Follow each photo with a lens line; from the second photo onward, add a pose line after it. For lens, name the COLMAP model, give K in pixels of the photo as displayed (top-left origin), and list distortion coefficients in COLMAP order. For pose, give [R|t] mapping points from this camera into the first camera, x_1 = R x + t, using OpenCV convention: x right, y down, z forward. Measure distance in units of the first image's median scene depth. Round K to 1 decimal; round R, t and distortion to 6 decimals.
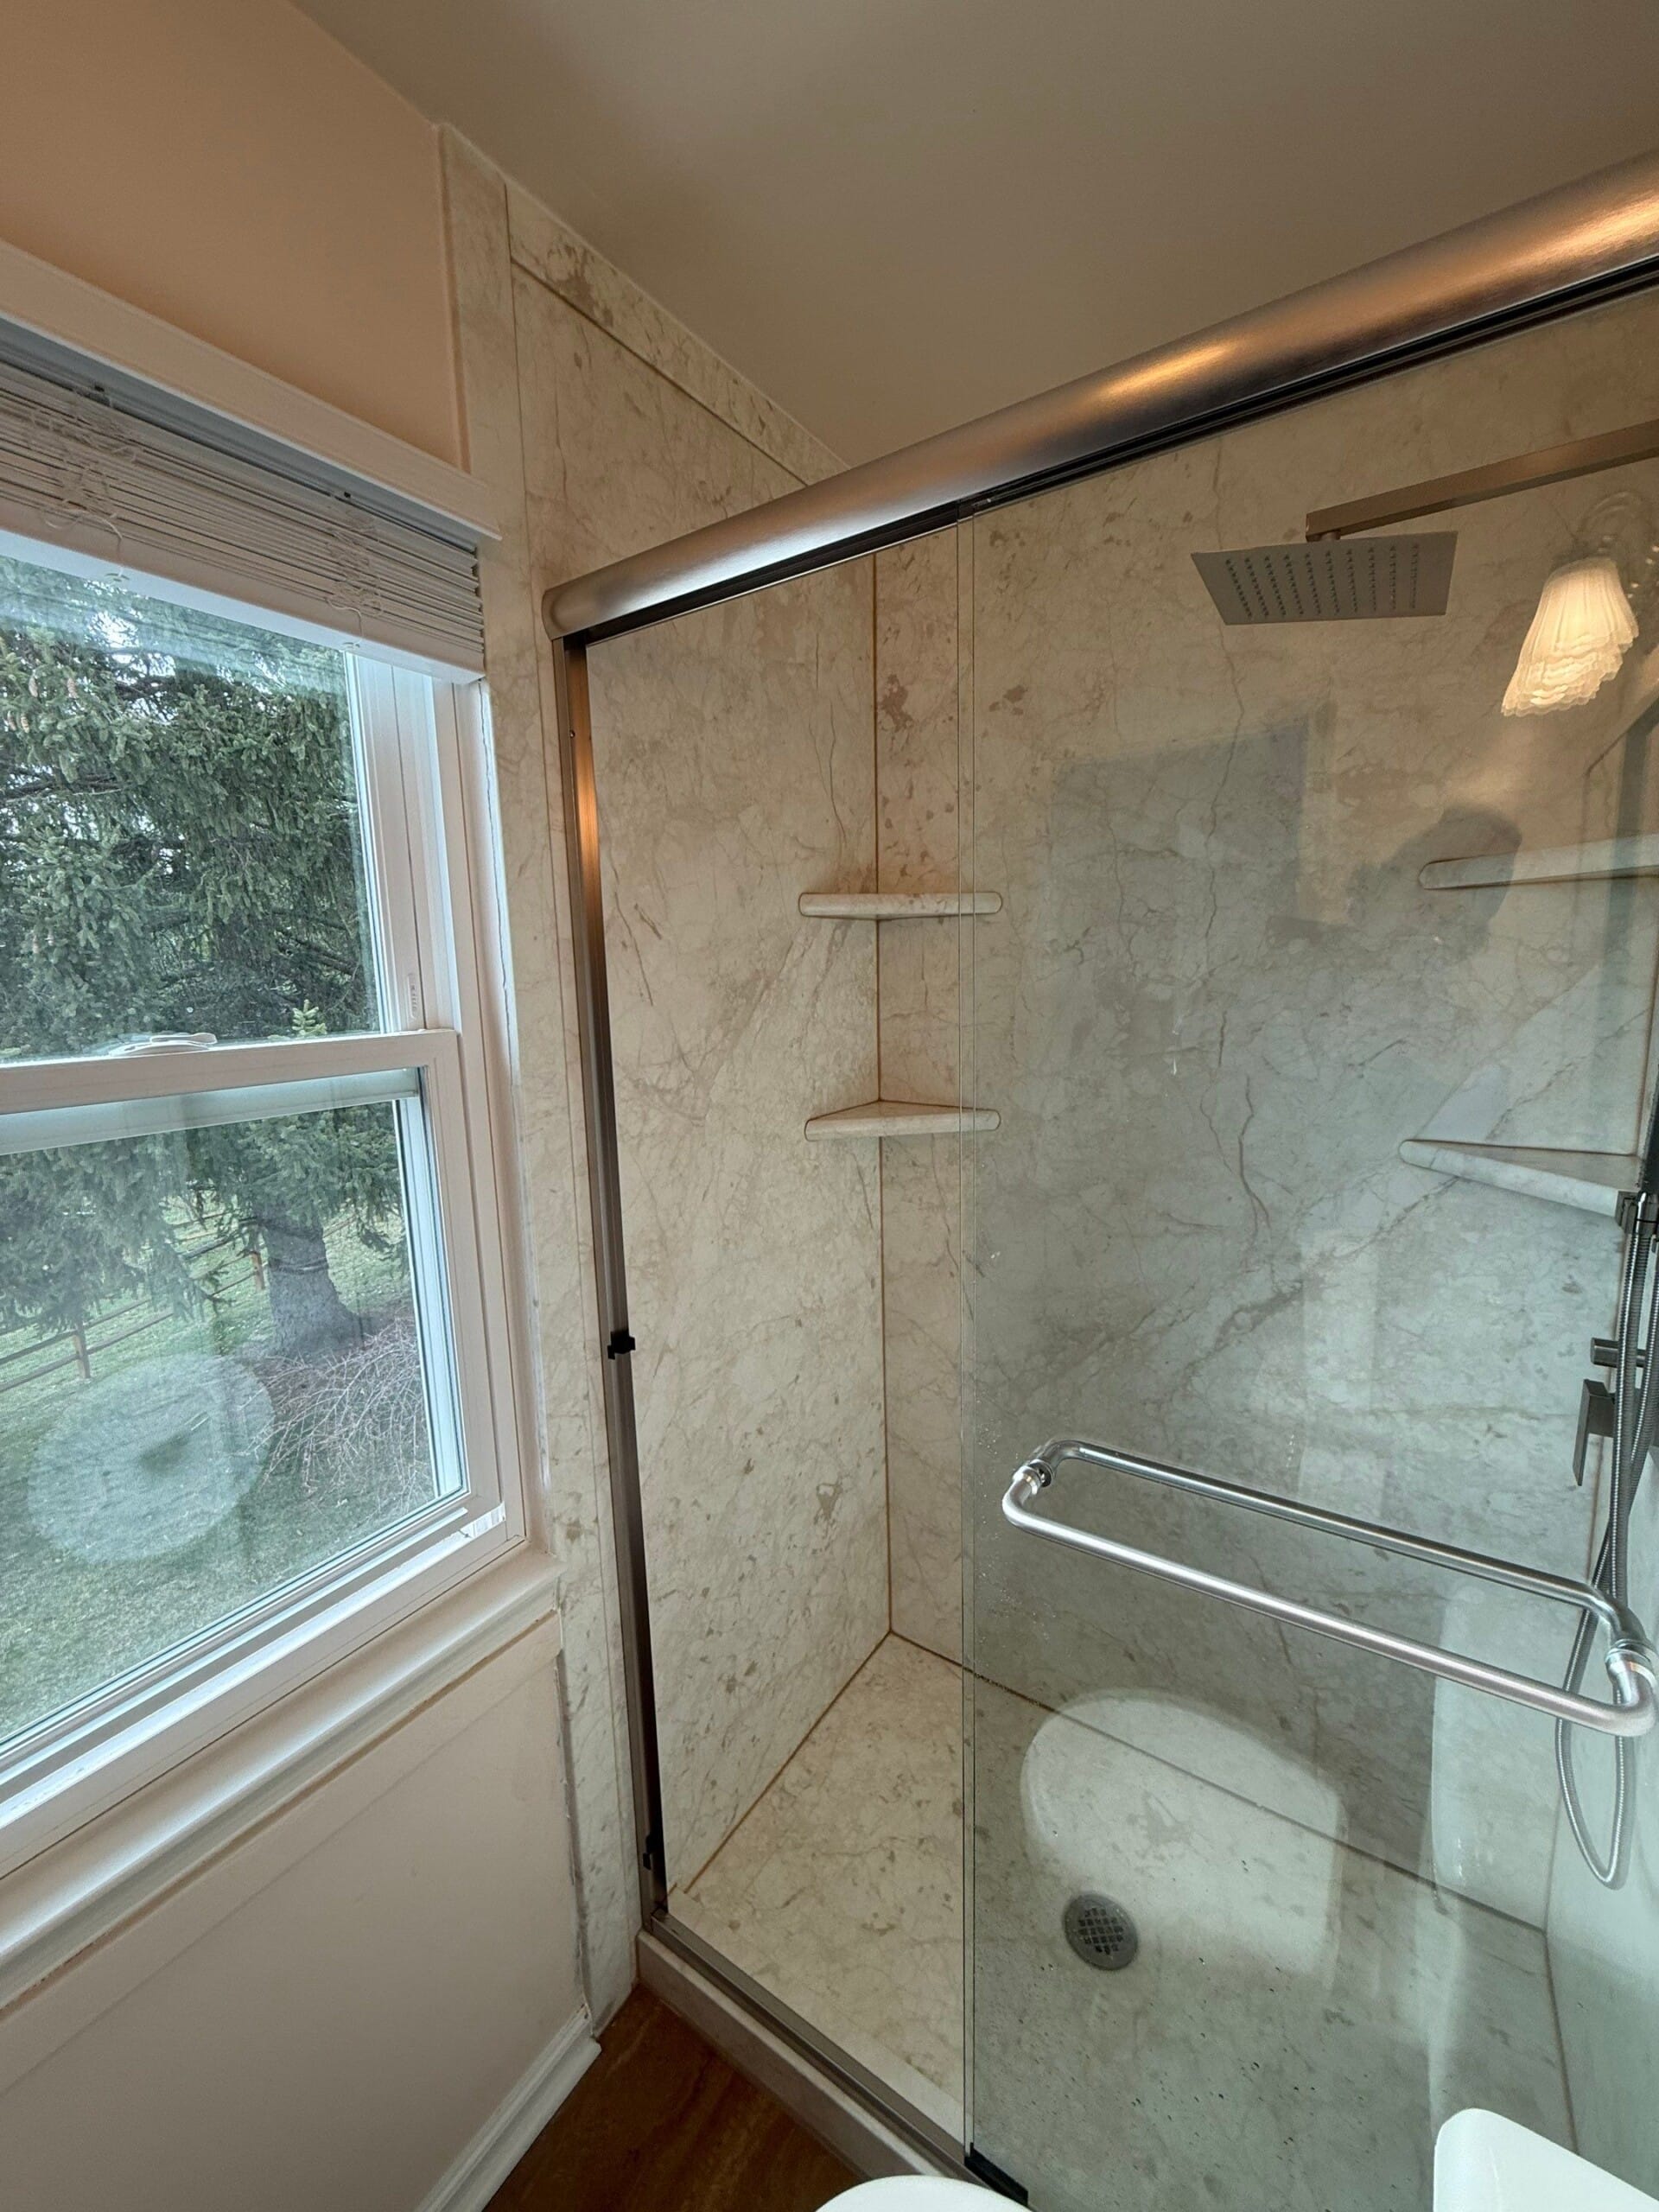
lens RADIAL K [[878.1, 0, 832.8], [0, 878.1, 1104.1], [0, 0, 1]] dist [-0.000034, 0.000316]
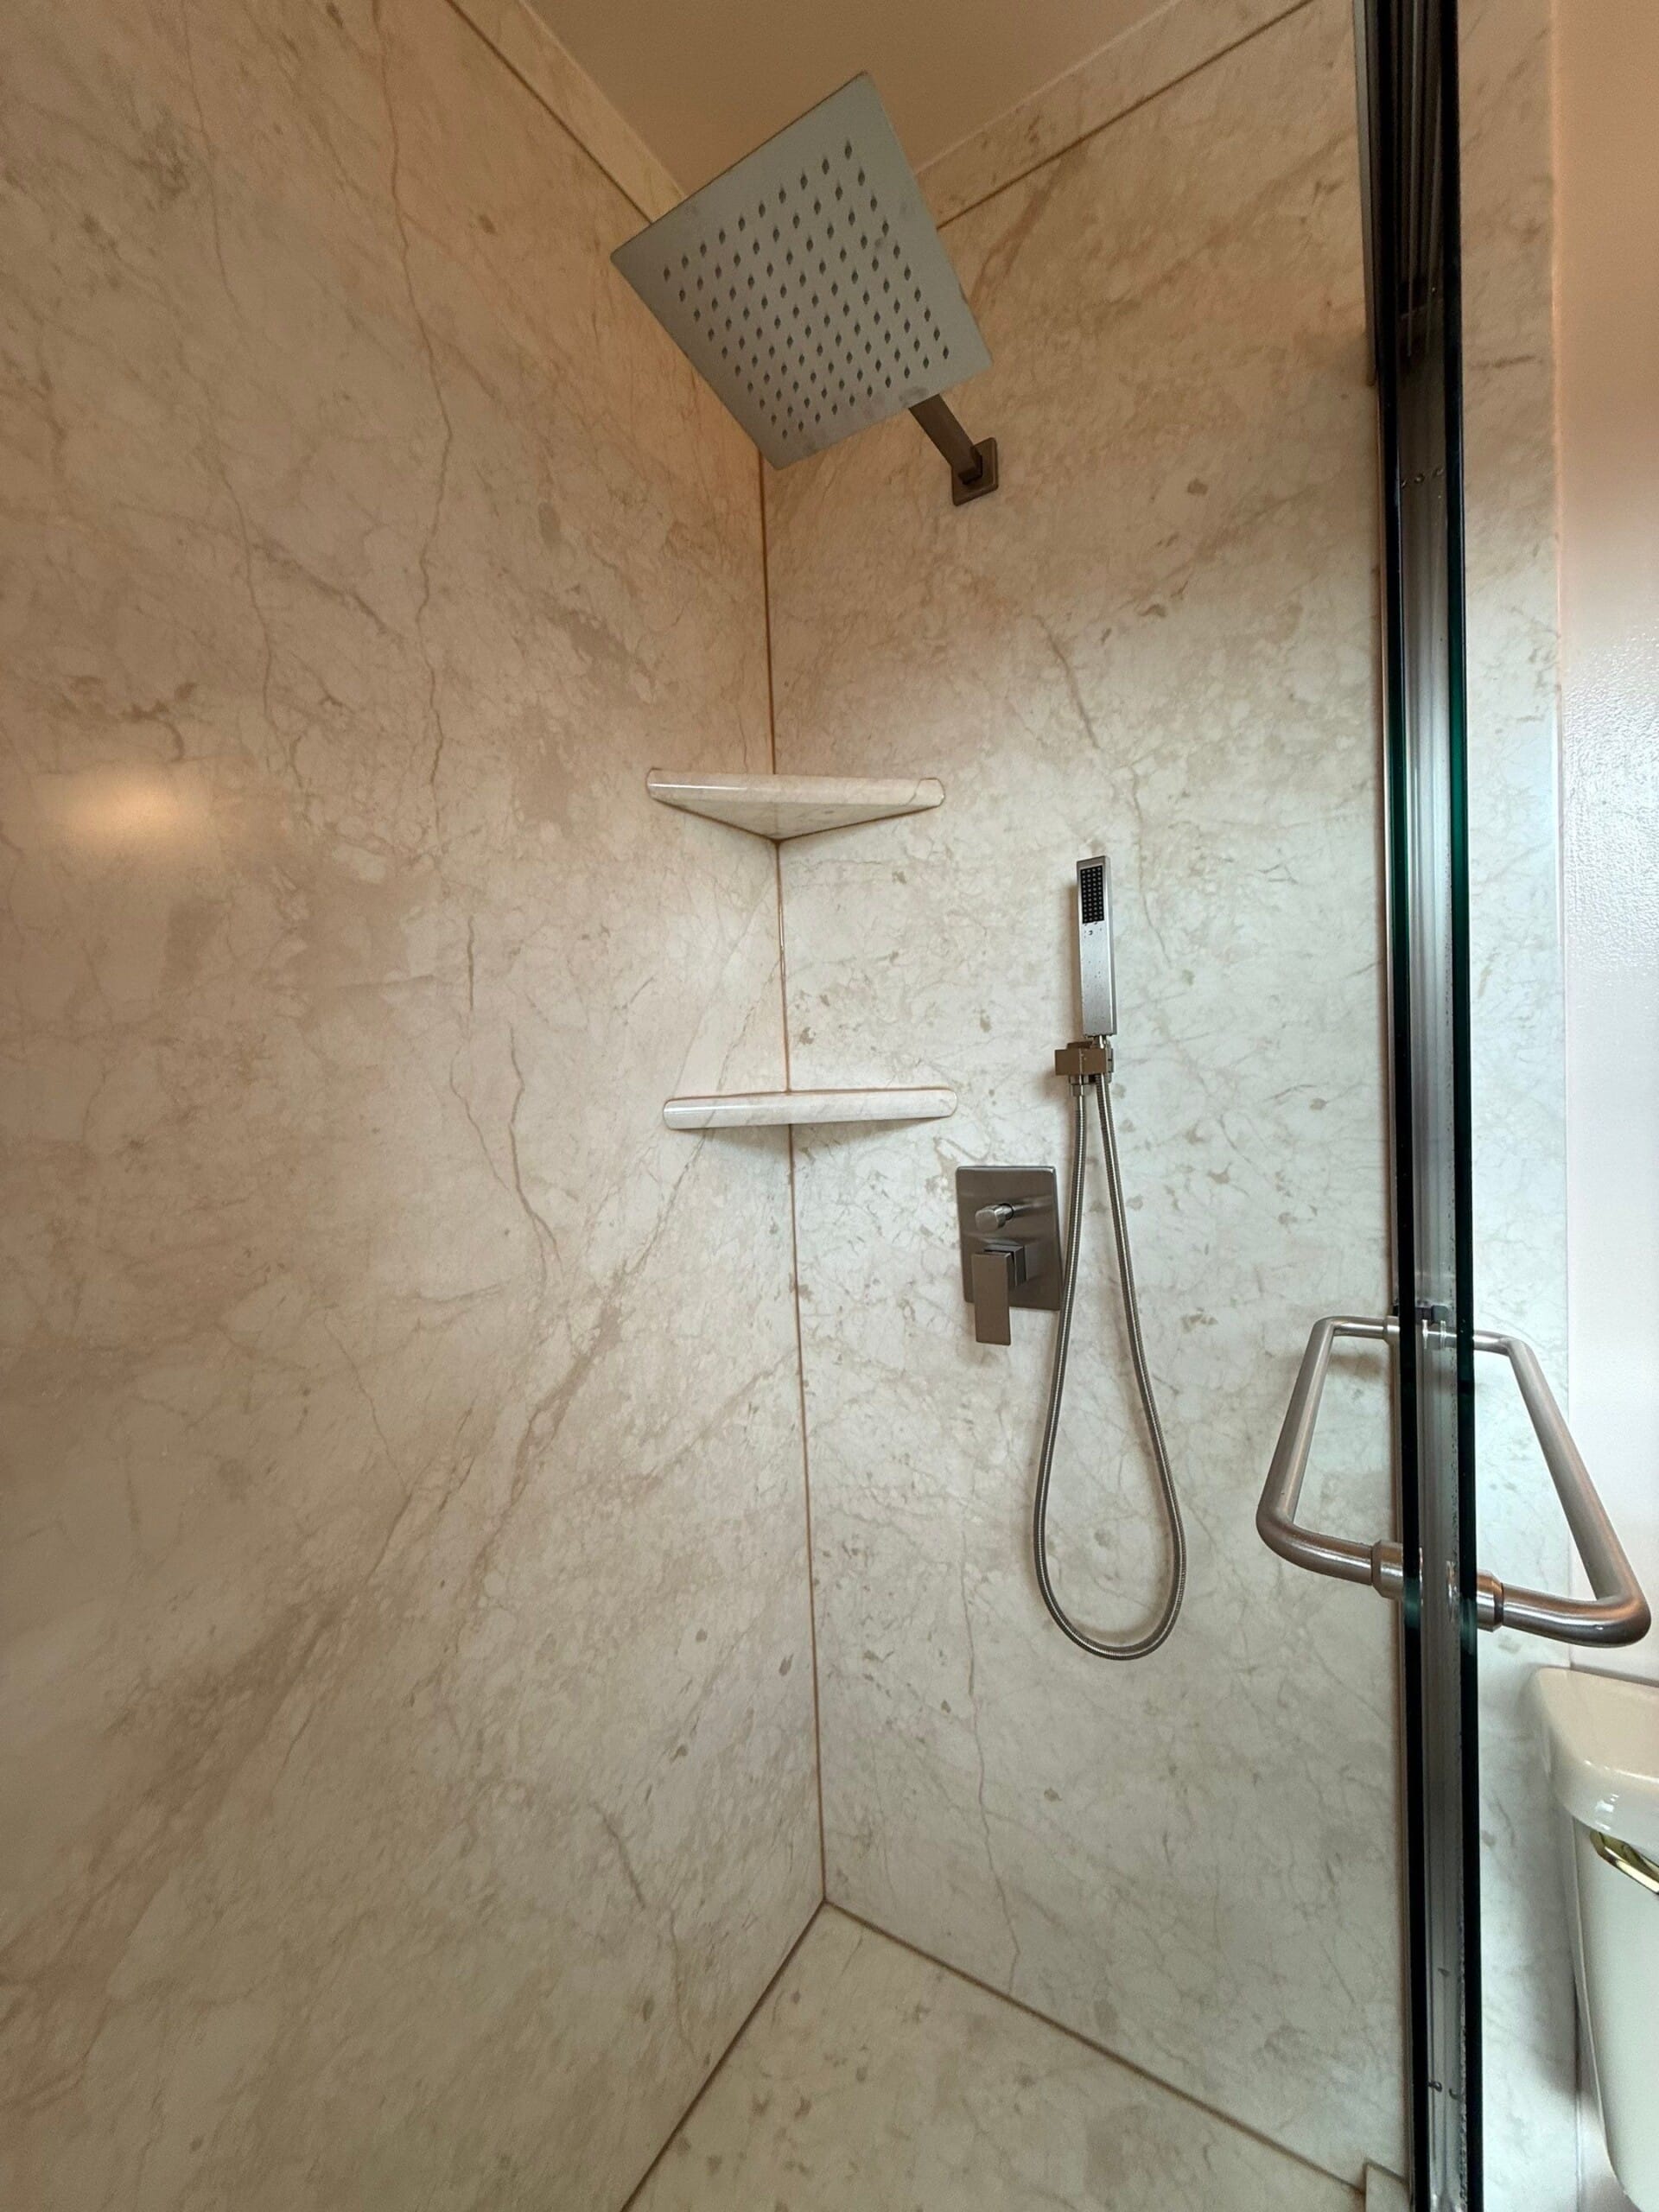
lens RADIAL K [[878.1, 0, 832.8], [0, 878.1, 1104.1], [0, 0, 1]] dist [-0.000034, 0.000316]
pose [[-0.024366, -0.007399, 0.999676, -0.152518], [0.192531, 0.981218, 0.011955, 0.058003], [-0.980988, 0.192760, -0.022484, 0.787293]]
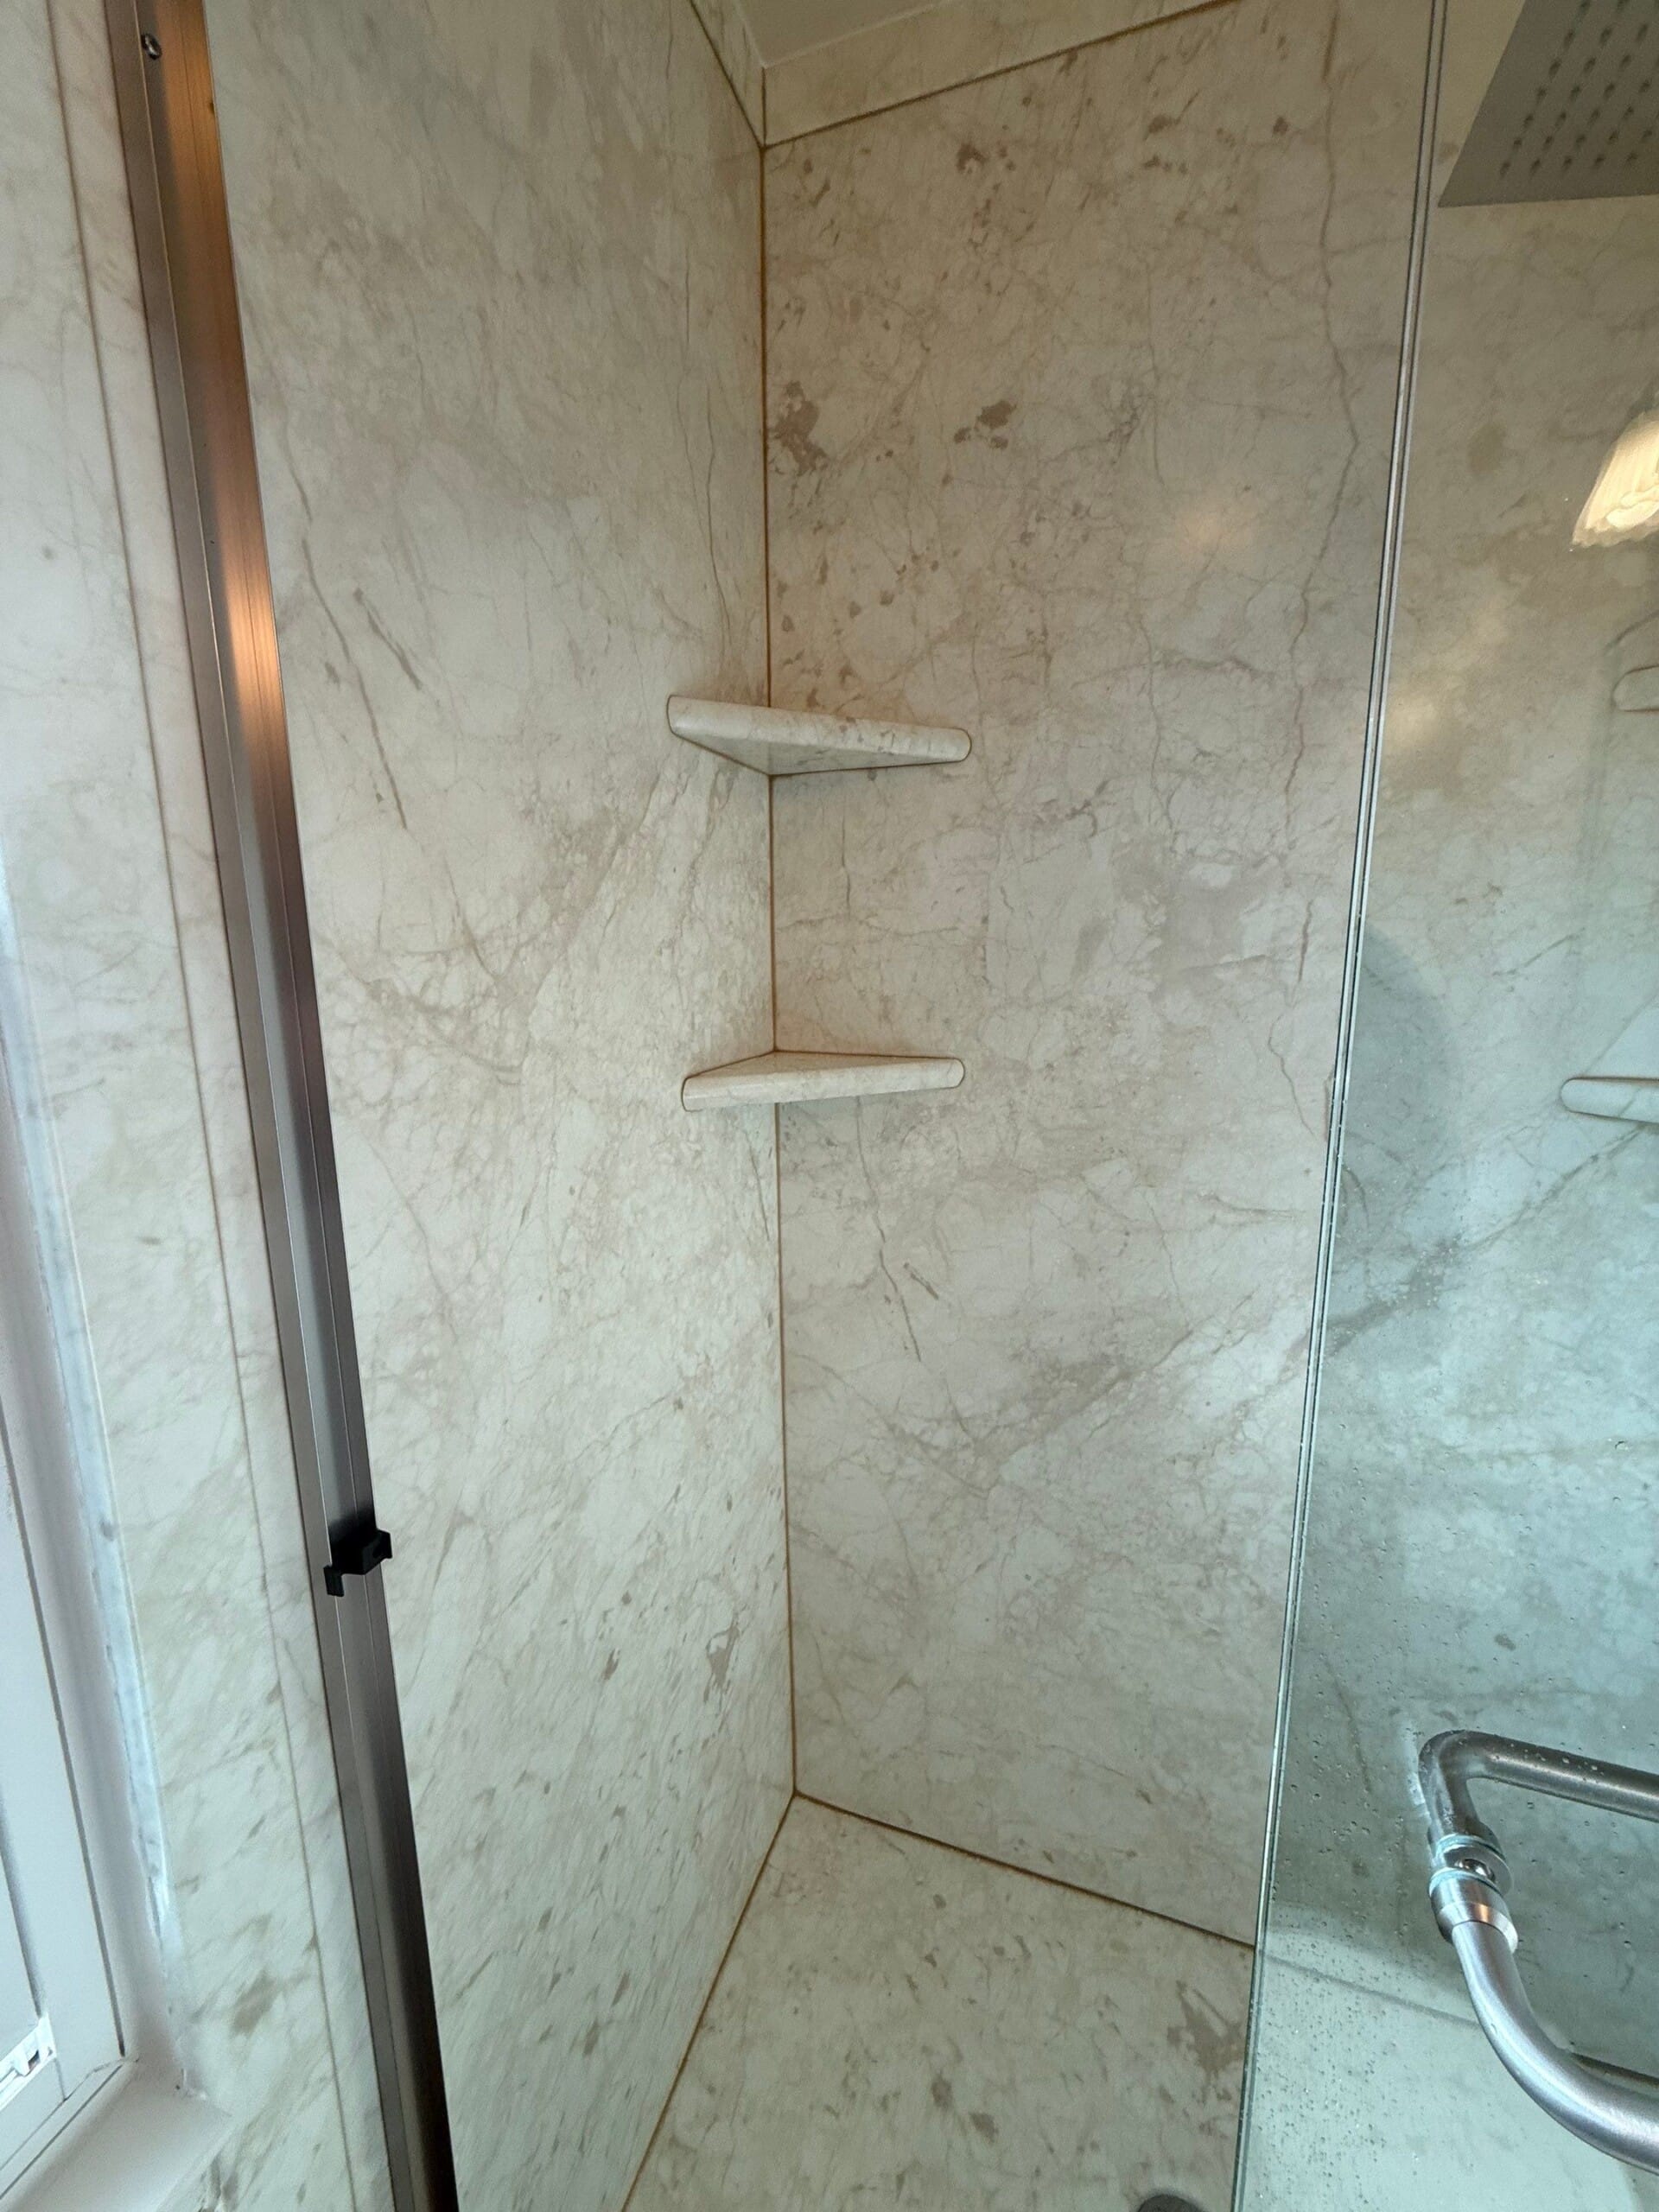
lens RADIAL K [[878.1, 0, 832.8], [0, 878.1, 1104.1], [0, 0, 1]] dist [-0.000034, 0.000316]
pose [[0.968623, -0.029439, 0.246783, -0.089789], [0.024421, 0.999429, 0.023371, 0.027731], [-0.247330, -0.016611, 0.968789, 0.418093]]
